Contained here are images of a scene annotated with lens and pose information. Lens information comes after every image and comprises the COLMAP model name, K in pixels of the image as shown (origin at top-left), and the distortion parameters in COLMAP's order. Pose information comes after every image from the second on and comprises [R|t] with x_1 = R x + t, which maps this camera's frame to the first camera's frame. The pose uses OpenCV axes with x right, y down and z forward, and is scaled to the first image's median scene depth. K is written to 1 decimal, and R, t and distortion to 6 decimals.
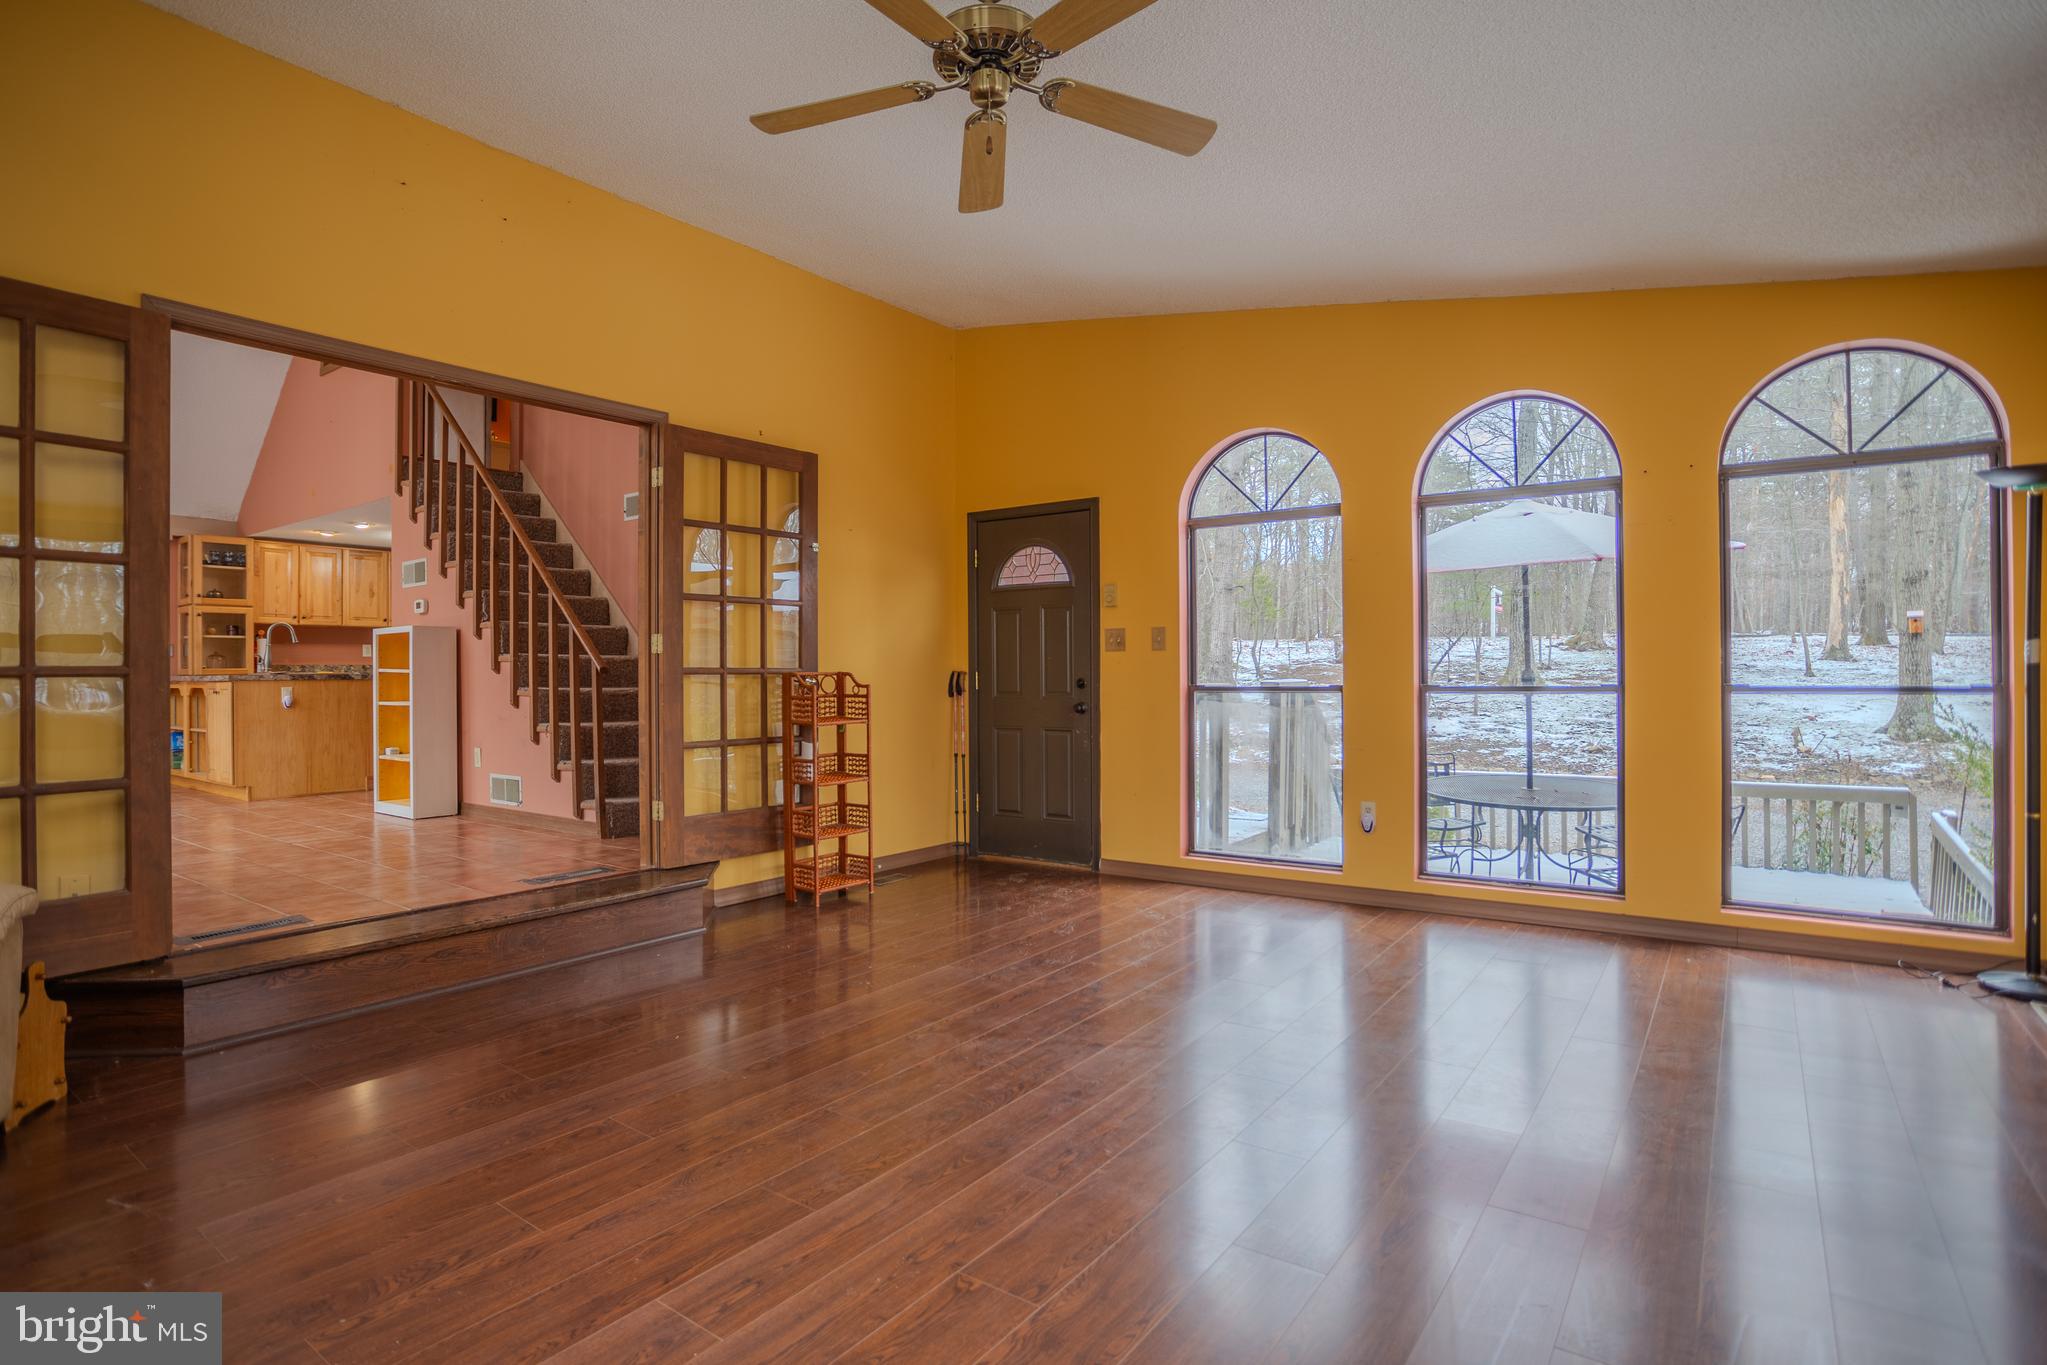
lens RADIAL K [[1014.1, 0, 1012.2], [0, 1014.1, 672.3], [0, 0, 1]] dist [-0.064058, 0.025491]
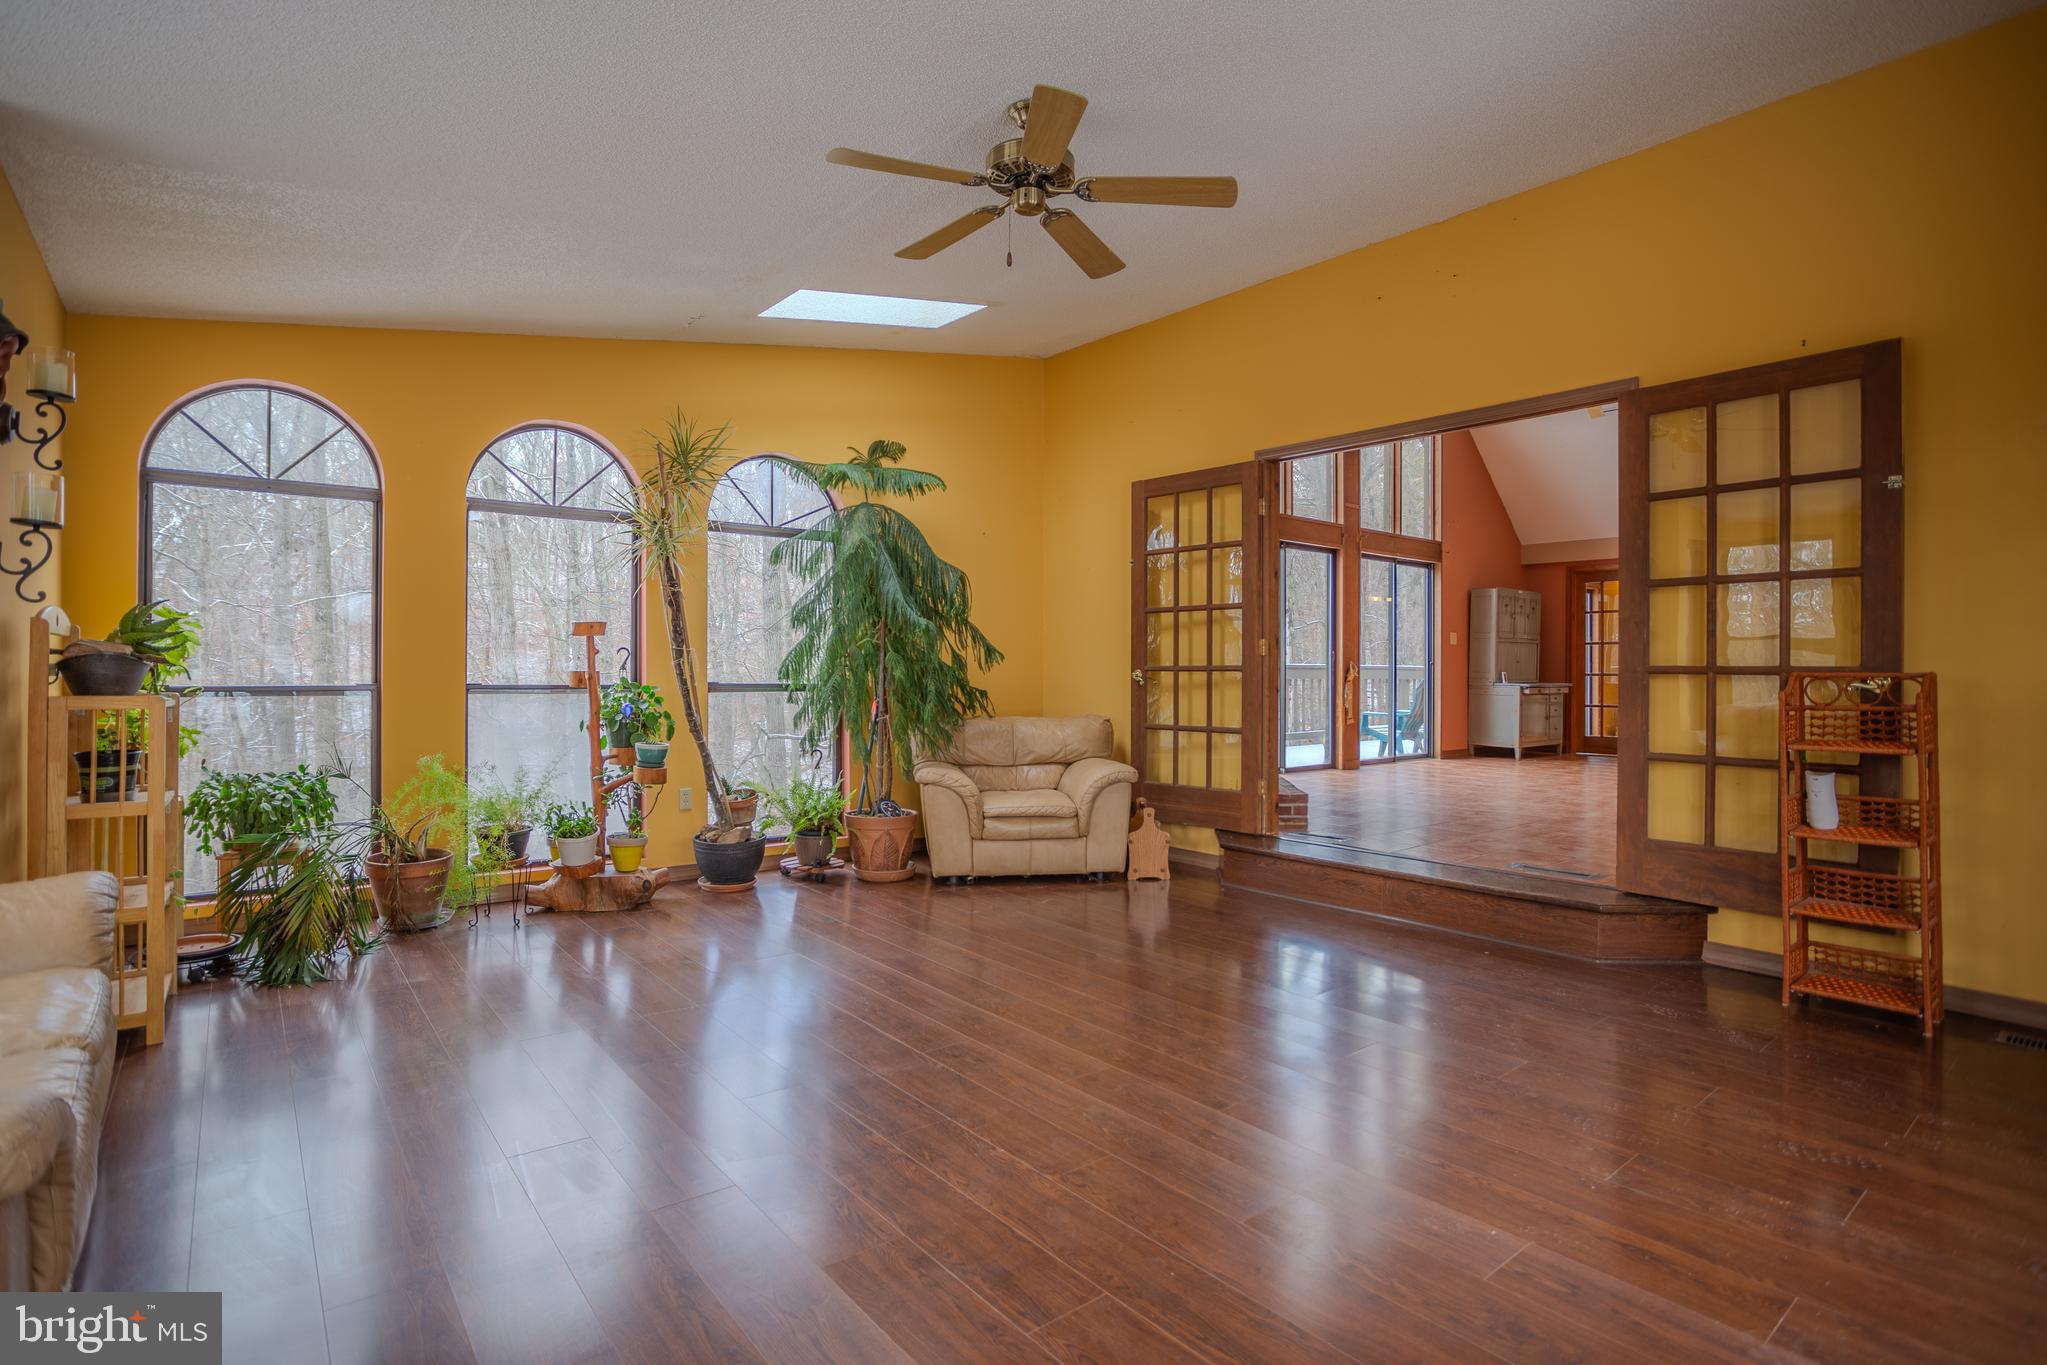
lens RADIAL K [[1014.1, 0, 1031.0], [0, 1014.1, 683.5], [0, 0, 1]] dist [-0.064058, 0.025491]
pose [[-0.241587, 0.019065, -0.970192, 0.554971], [-0.000427, 0.999805, 0.019753, -0.005776], [0.970379, 0.005186, -0.241531, 0.608285]]
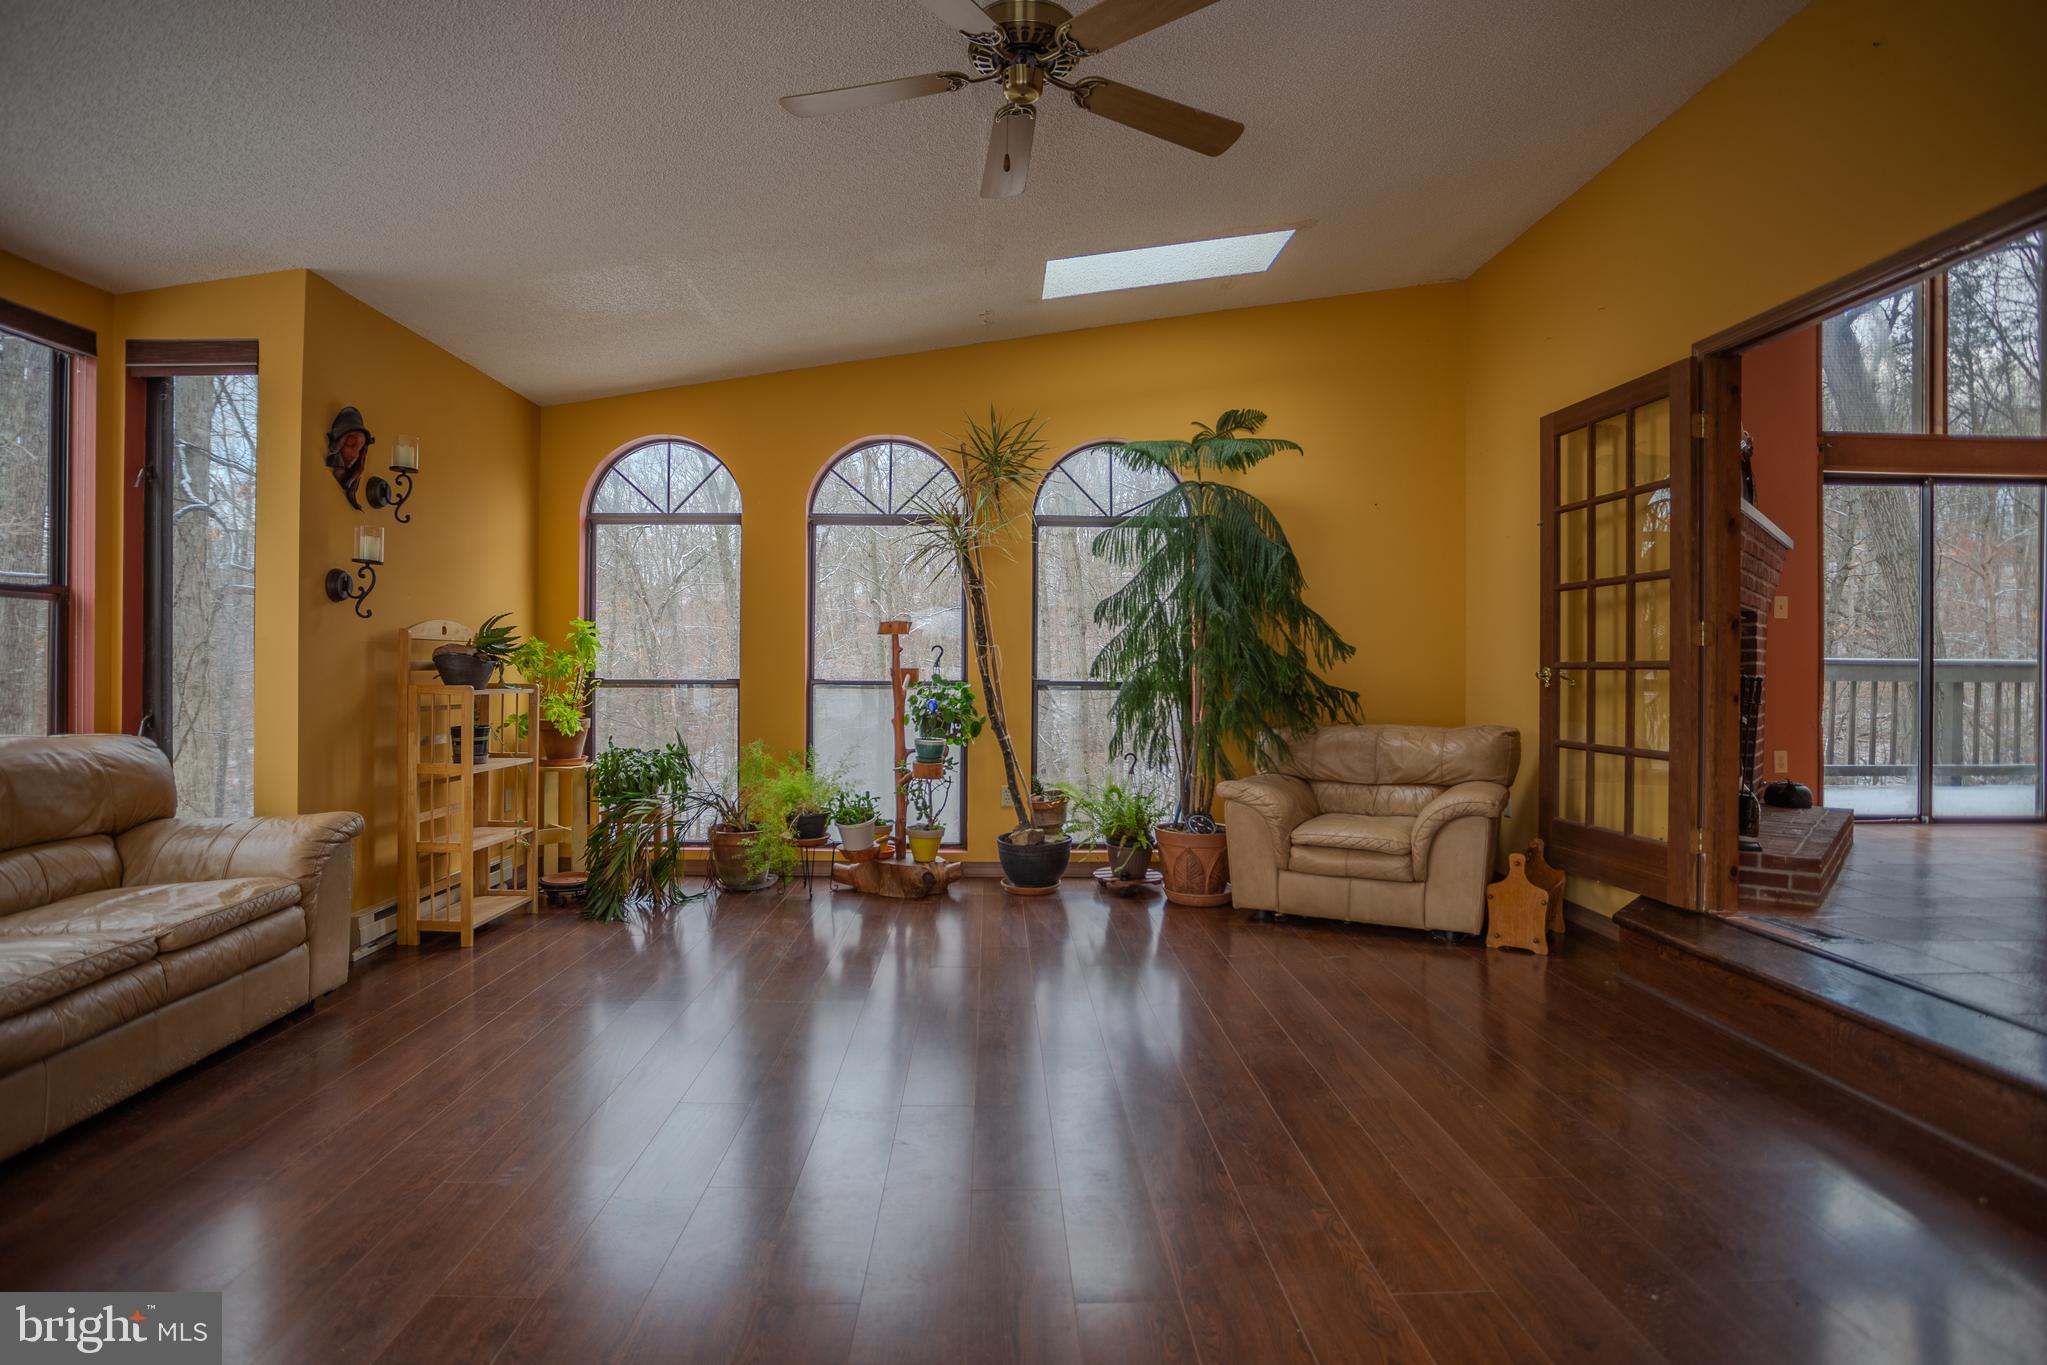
lens RADIAL K [[1014.1, 0, 1026.1], [0, 1014.1, 675.4], [0, 0, 1]] dist [-0.064058, 0.025491]
pose [[-0.781758, 0.009844, -0.623505, 0.280516], [0.003295, 0.999927, 0.011655, -0.002817], [0.623574, 0.007056, -0.781733, 0.834248]]
